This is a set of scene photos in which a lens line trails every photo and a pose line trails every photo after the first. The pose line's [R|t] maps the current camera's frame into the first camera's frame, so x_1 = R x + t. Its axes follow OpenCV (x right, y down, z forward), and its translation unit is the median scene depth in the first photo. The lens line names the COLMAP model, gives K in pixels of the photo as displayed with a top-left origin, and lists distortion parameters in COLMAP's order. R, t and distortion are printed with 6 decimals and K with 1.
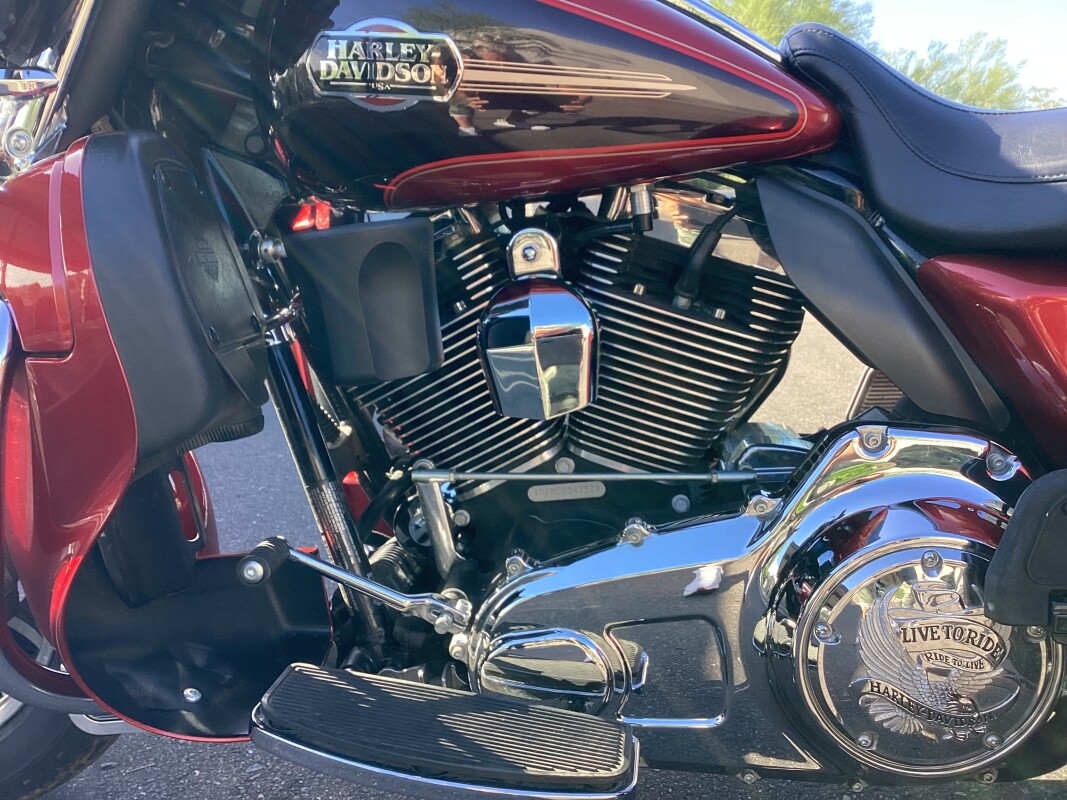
lens RADIAL K [[966.5, 0, 533.5], [0, 966.5, 400.0], [0, 0, 1]] dist [-0.005732, -0.016624]
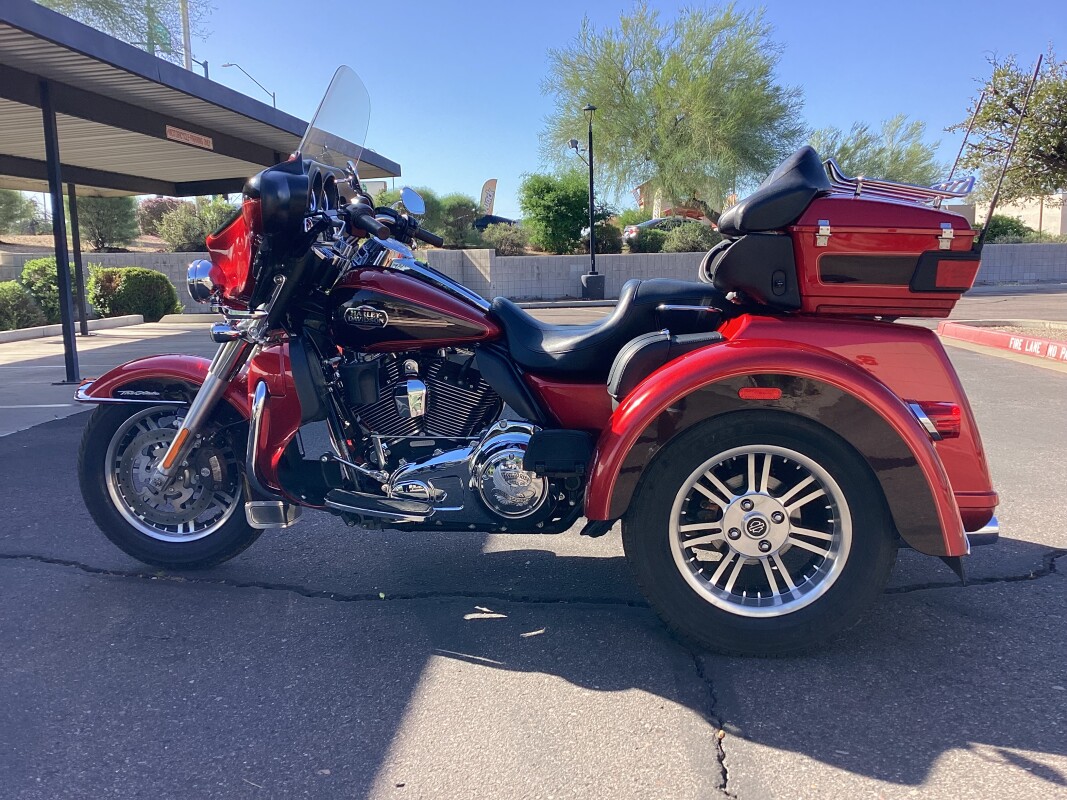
lens RADIAL K [[966.5, 0, 533.5], [0, 966.5, 400.0], [0, 0, 1]] dist [-0.005732, -0.016624]
pose [[0.999150, 0.020961, 0.035503, 0.282505], [-0.019331, 0.998771, -0.045644, 0.094737], [-0.036416, 0.044919, 0.998327, -2.129351]]
